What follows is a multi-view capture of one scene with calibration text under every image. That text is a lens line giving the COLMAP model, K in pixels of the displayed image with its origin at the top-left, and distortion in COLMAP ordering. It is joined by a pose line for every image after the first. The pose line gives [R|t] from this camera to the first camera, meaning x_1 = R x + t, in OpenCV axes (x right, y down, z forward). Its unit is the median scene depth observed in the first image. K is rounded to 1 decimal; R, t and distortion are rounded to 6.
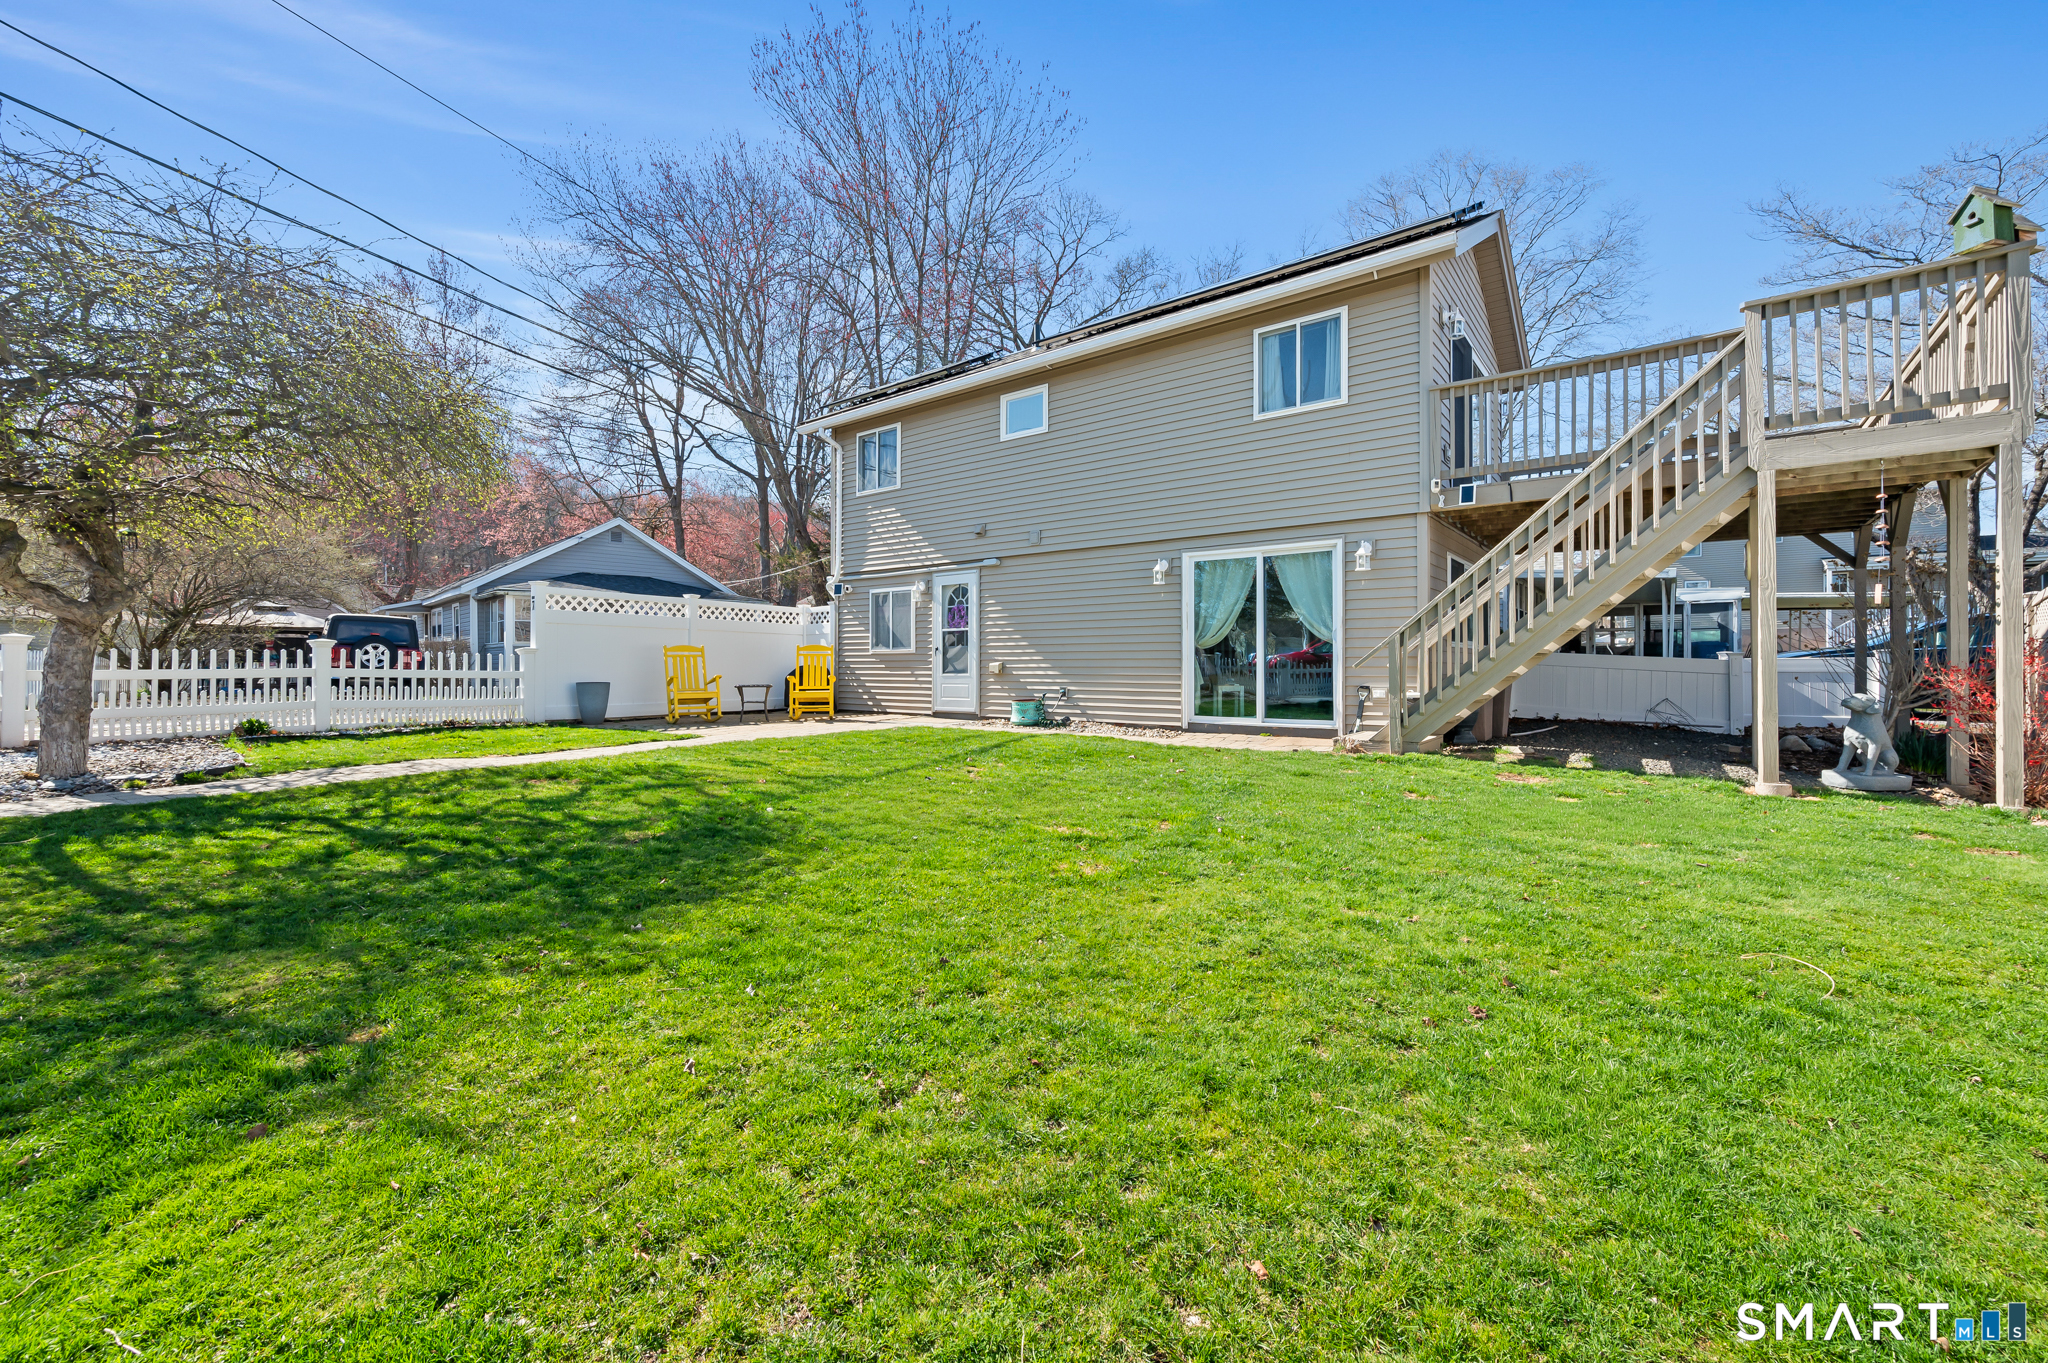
lens RADIAL K [[808.4, 0, 1012.5], [0, 808.4, 670.0], [0, 0, 1]] dist [0.000384, 0.000025]
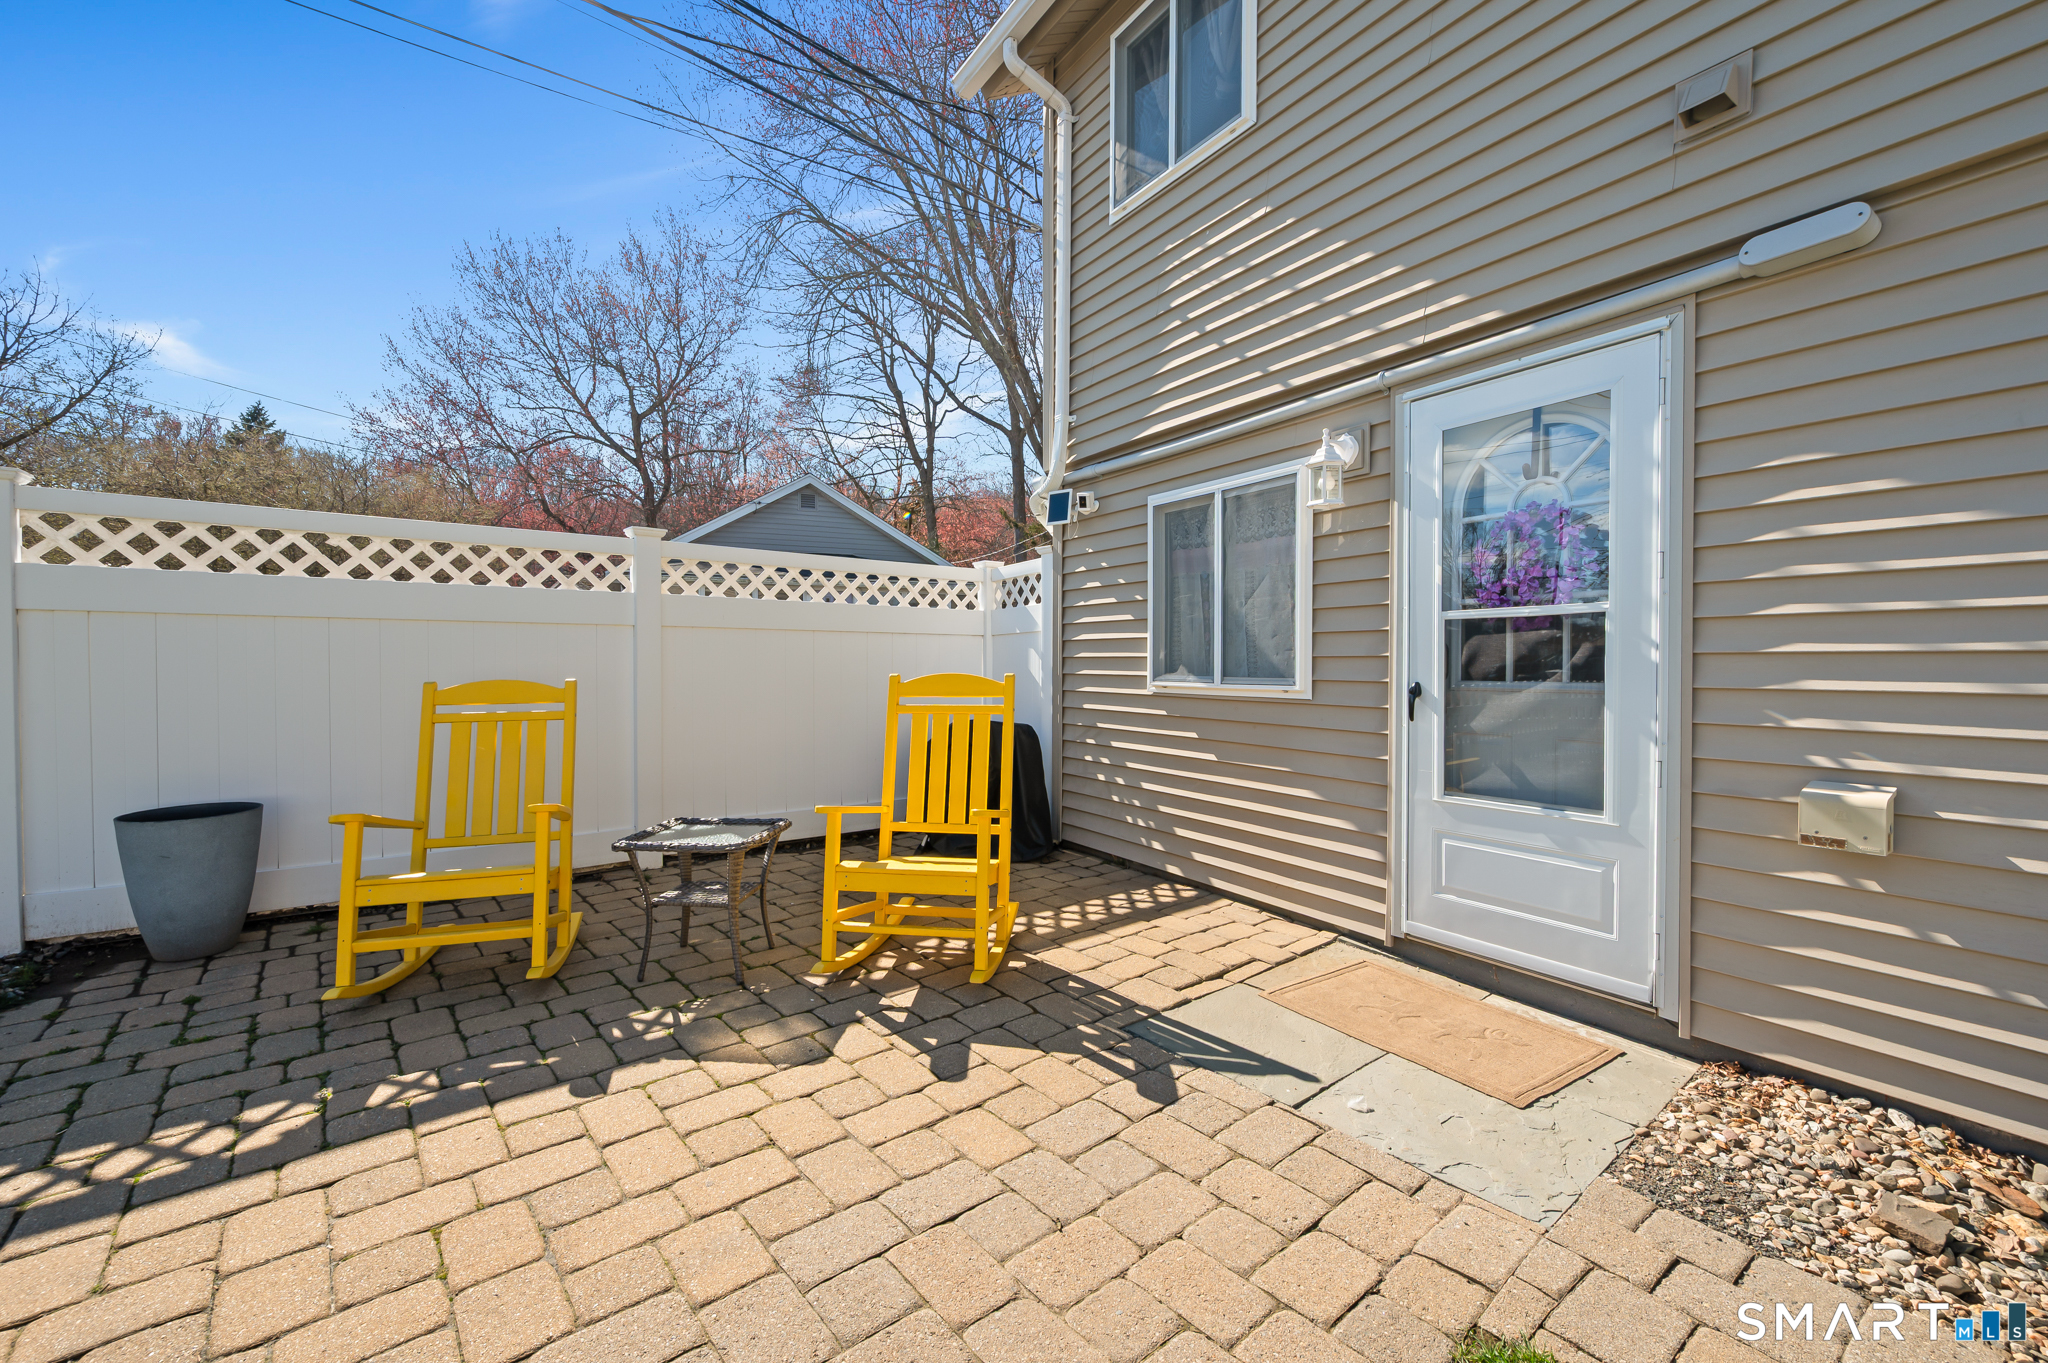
lens RADIAL K [[808.4, 0, 1012.5], [0, 808.4, 670.0], [0, 0, 1]] dist [0.000384, 0.000025]
pose [[0.939881, 0.004415, -0.341474, -0.119030], [-0.002068, 0.999972, 0.007238, -0.032426], [0.341496, -0.006096, 0.939863, 0.687772]]
